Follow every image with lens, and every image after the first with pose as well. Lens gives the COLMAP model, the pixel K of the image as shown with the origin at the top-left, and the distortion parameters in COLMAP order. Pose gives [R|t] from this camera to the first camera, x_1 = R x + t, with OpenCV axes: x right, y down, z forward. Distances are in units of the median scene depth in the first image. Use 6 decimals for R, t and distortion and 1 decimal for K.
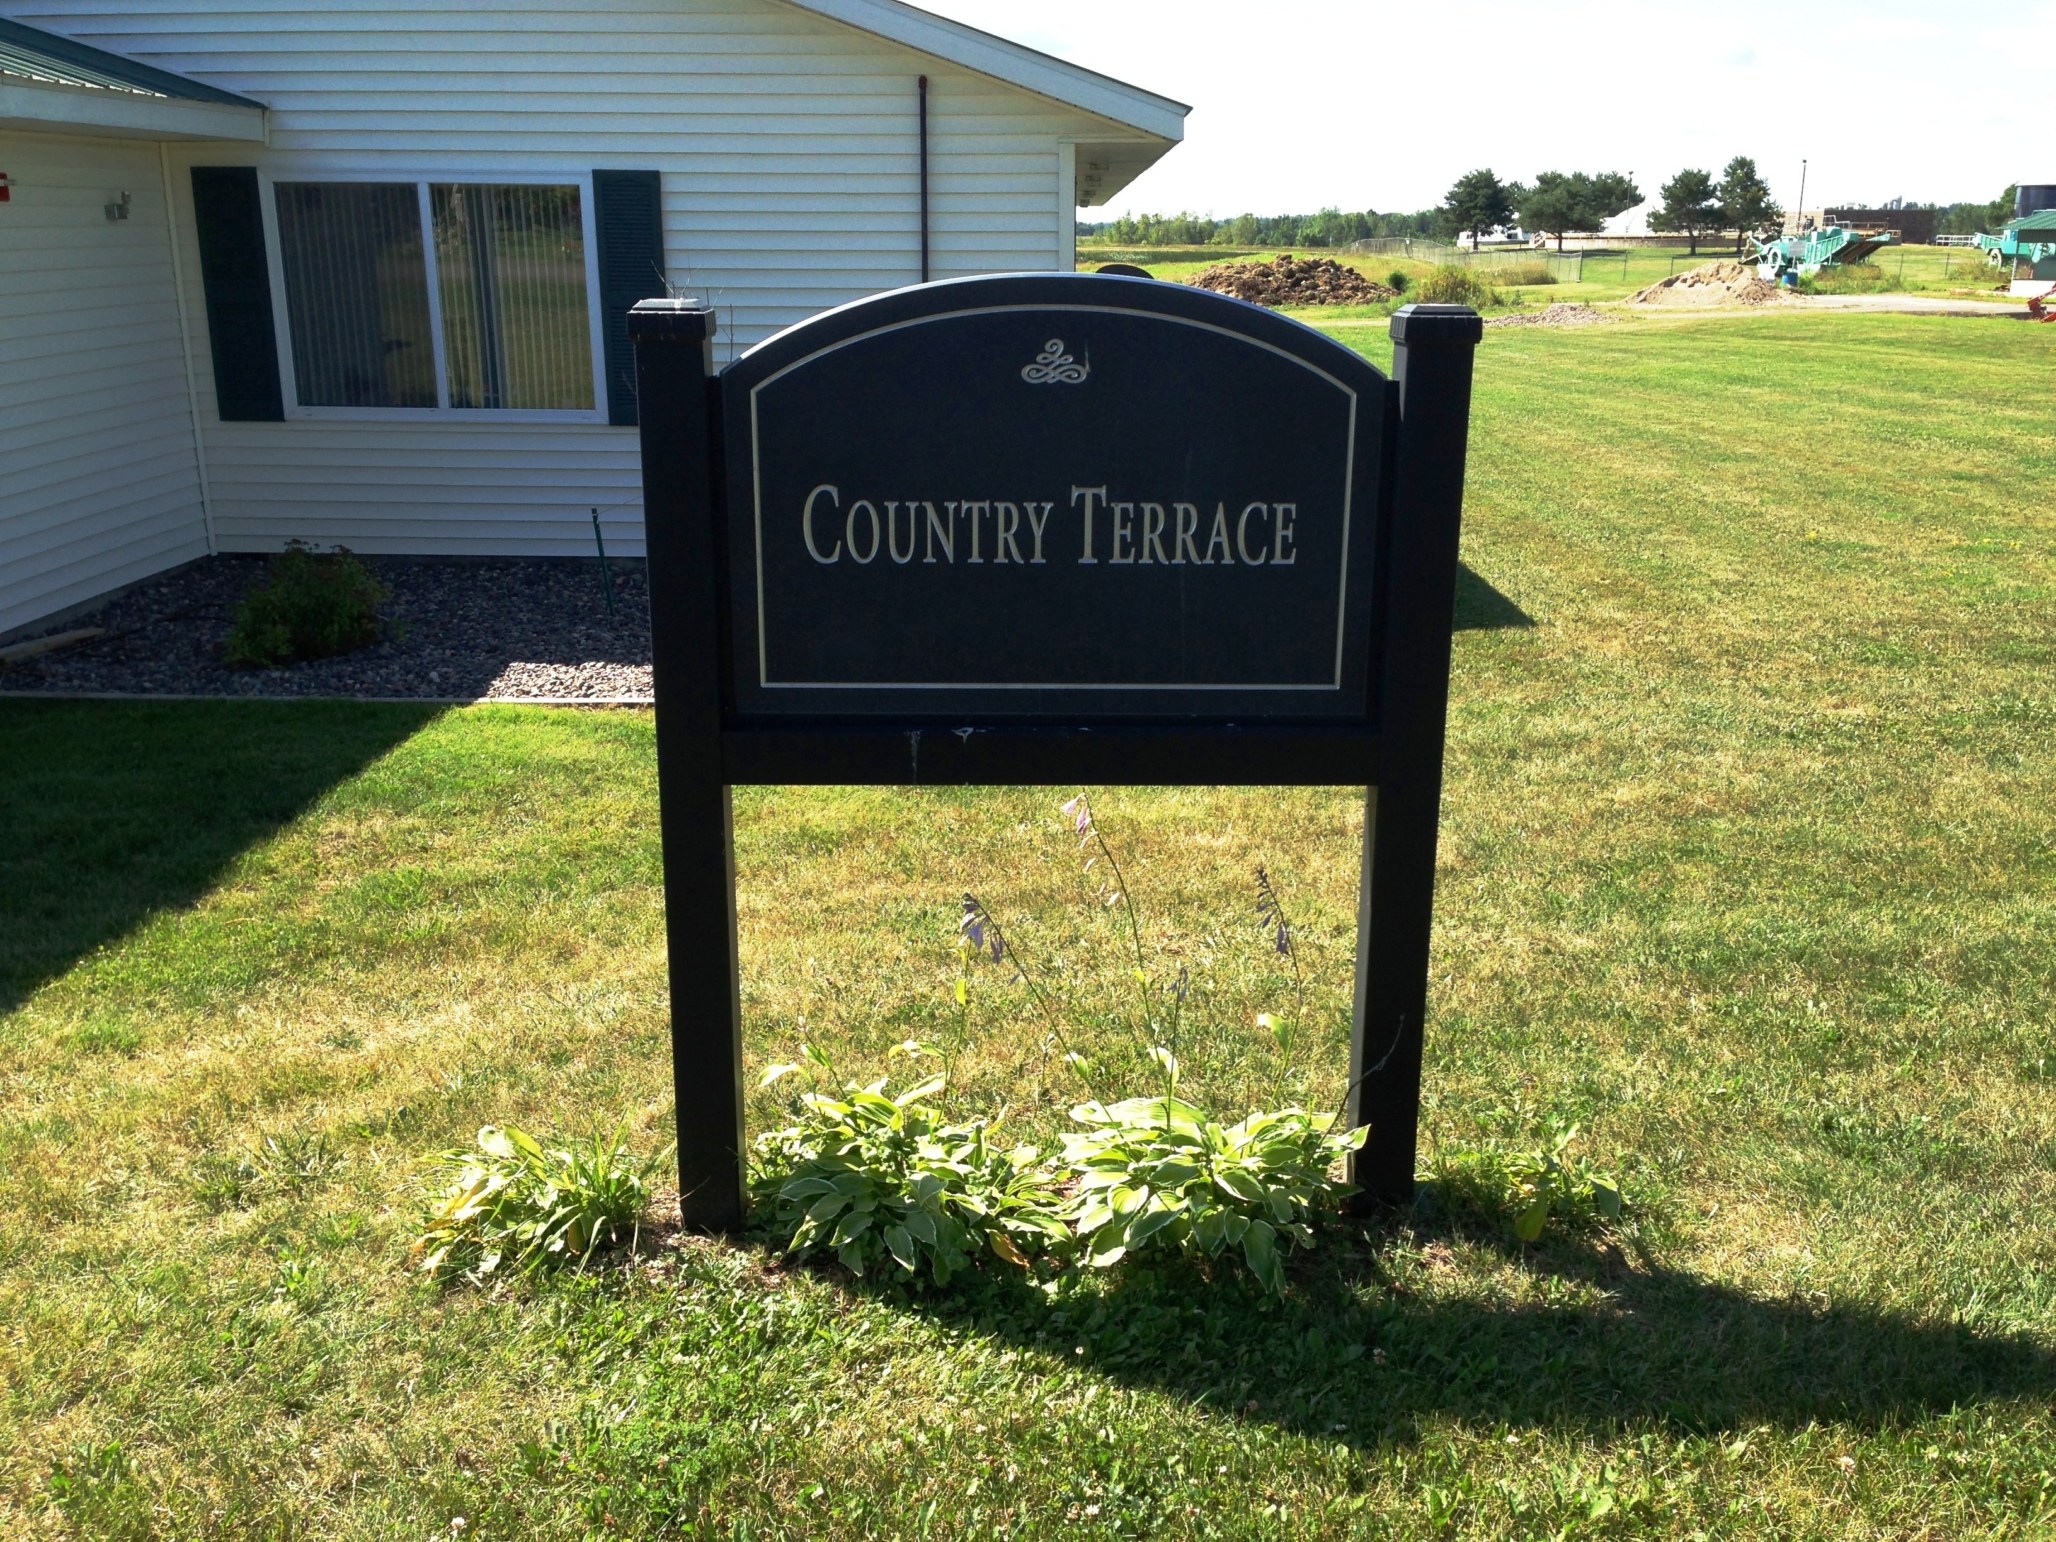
lens RADIAL K [[1873.0, 0, 1028.0], [0, 1873.0, 771.0], [0, 0, 1]] dist [0.105161, -0.137457]
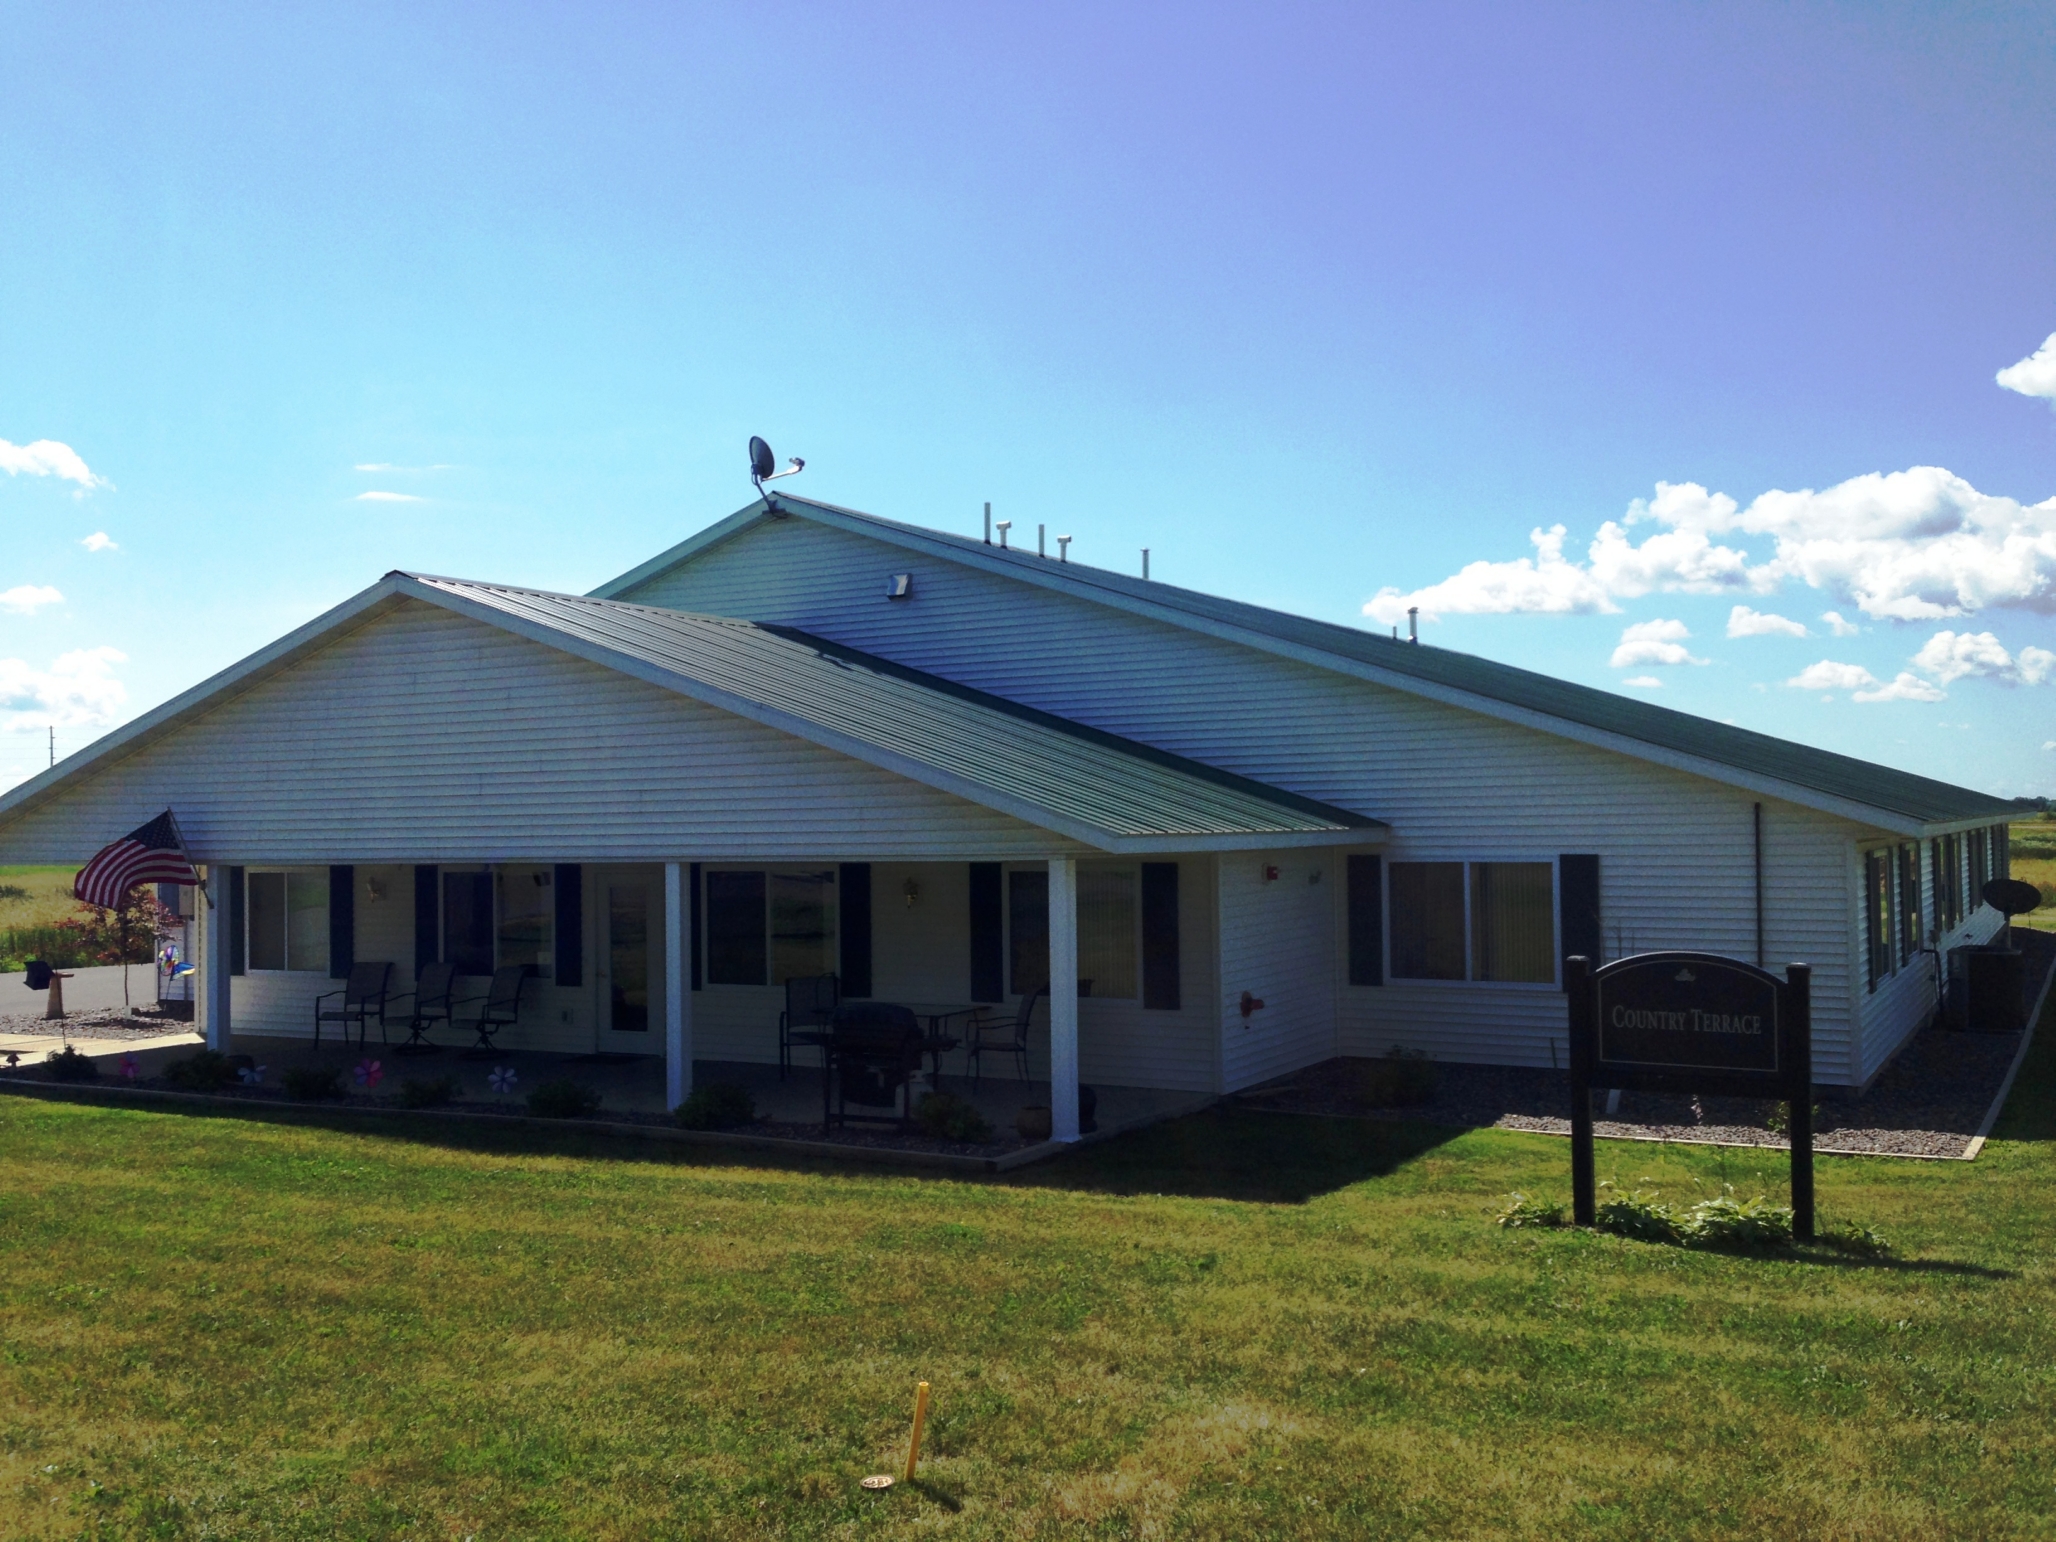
lens RADIAL K [[1873.0, 0, 1028.0], [0, 1873.0, 771.0], [0, 0, 1]] dist [0.105161, -0.137457]
pose [[0.881729, -0.023792, -0.471156, 0.227169], [-0.116683, 0.956697, -0.266674, 0.192390], [0.457099, 0.290110, 0.840772, -1.005948]]
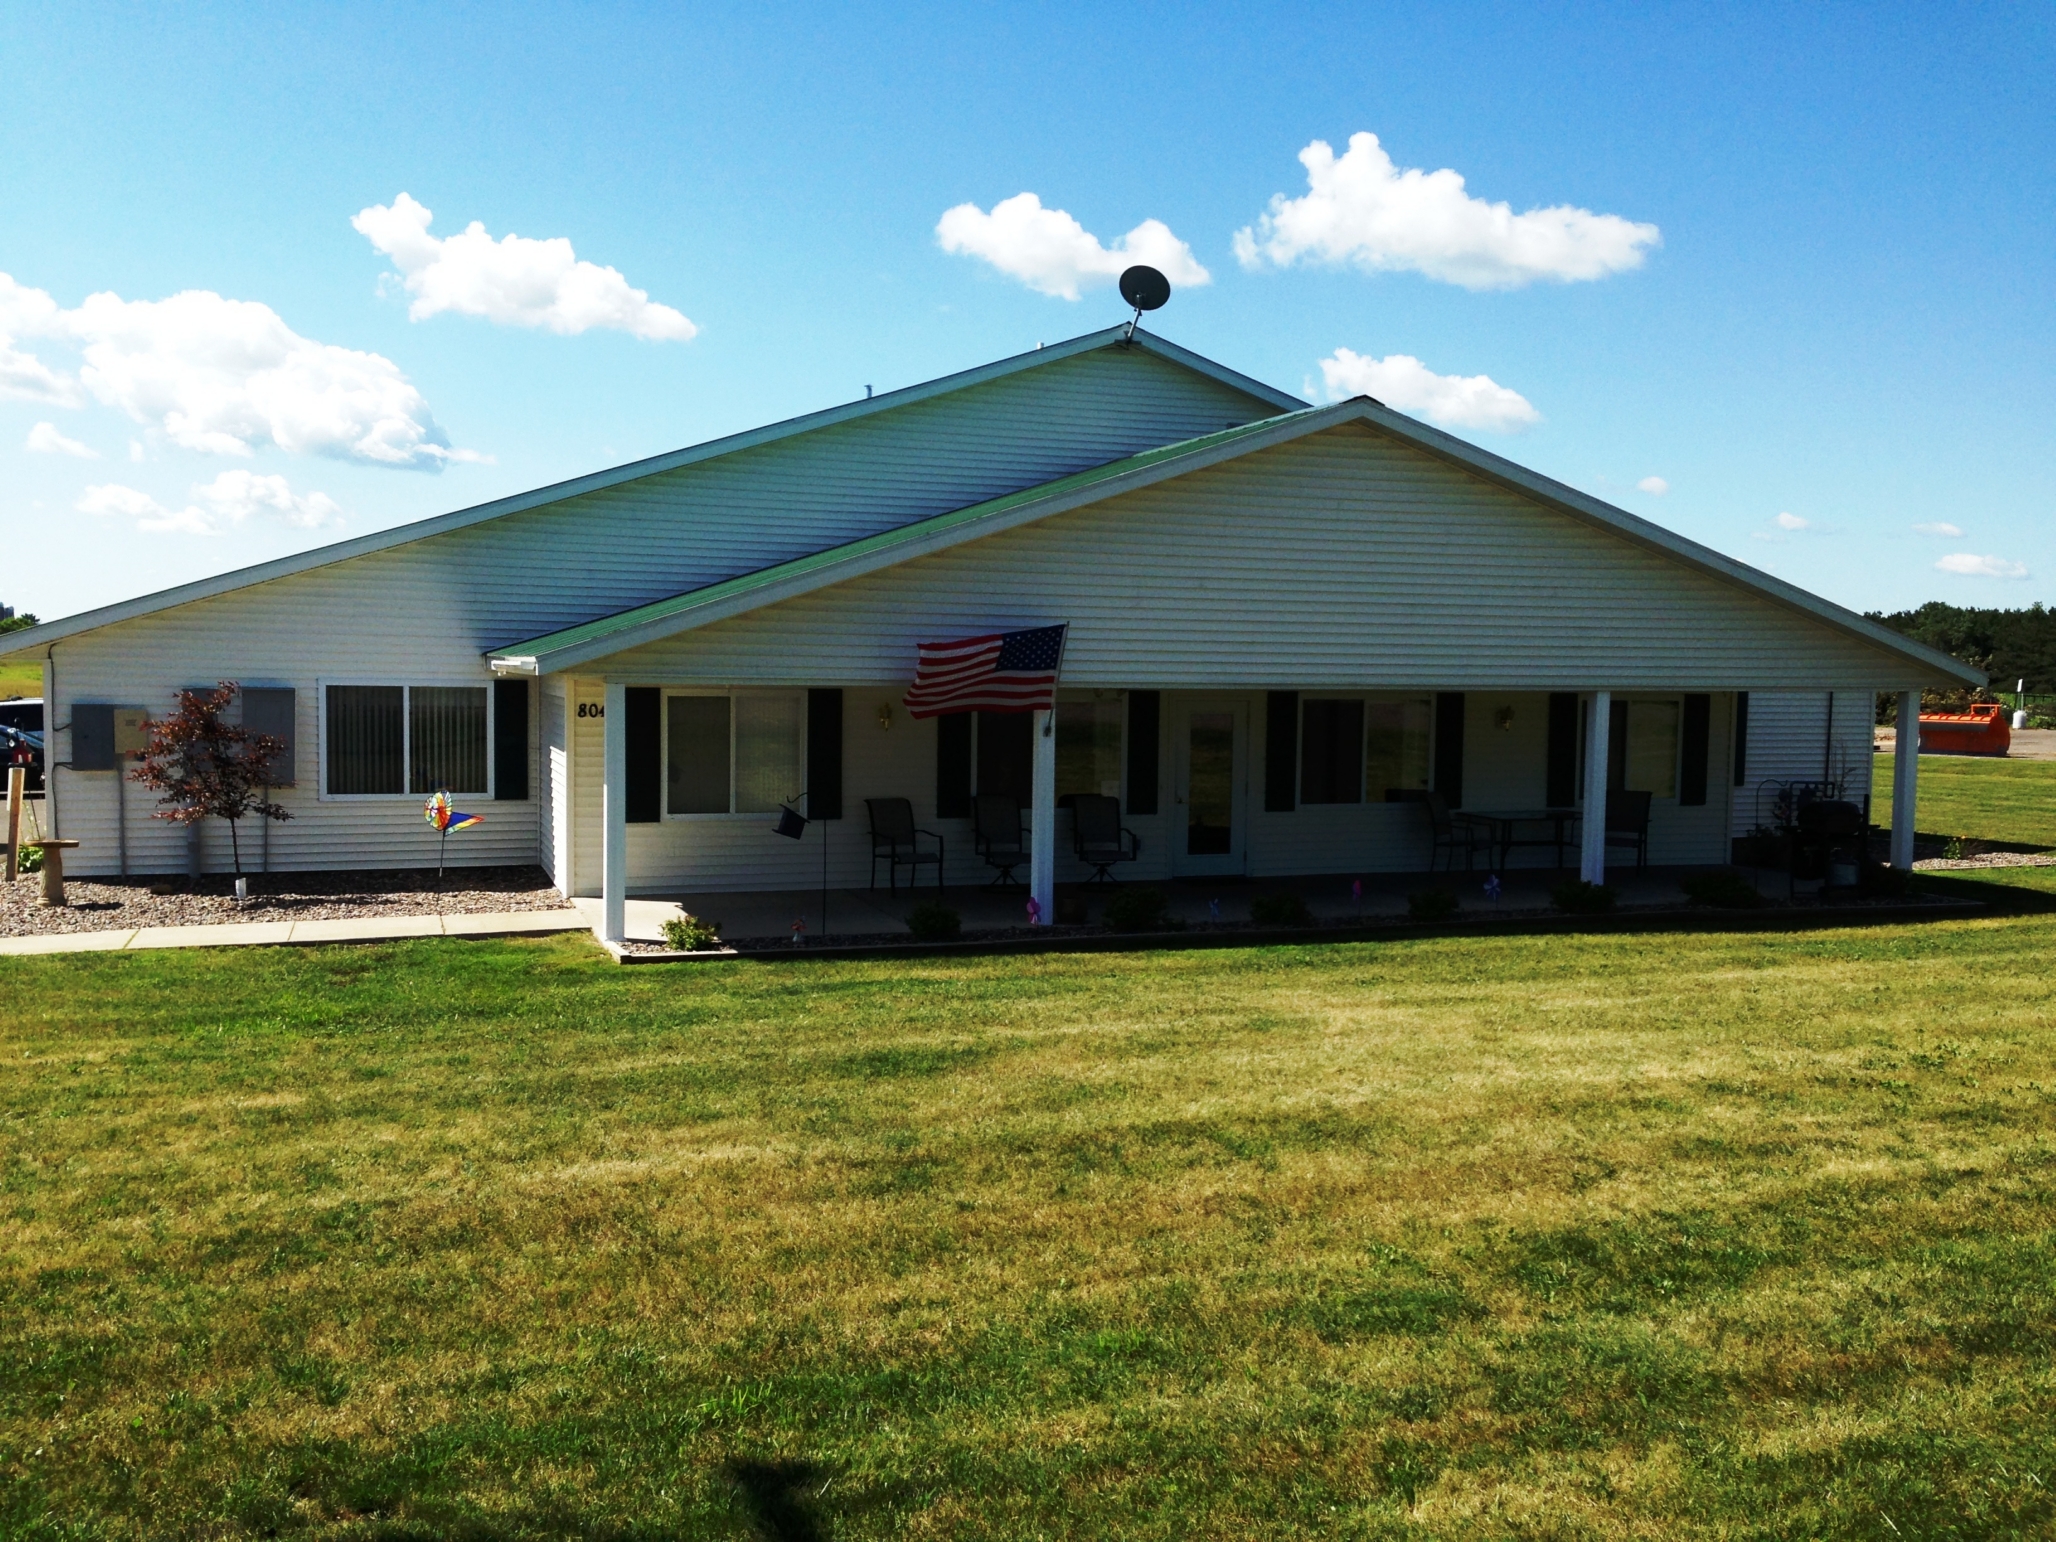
lens RADIAL K [[1884.3, 0, 1028.0], [0, 1884.3, 771.0], [0, 0, 1]] dist [-0.002486, 0.562936]
pose [[0.931188, -0.006074, 0.364488, -2.771067], [0.083942, 0.976565, -0.198180, 0.303803], [-0.354742, 0.215139, 0.909875, -1.346484]]
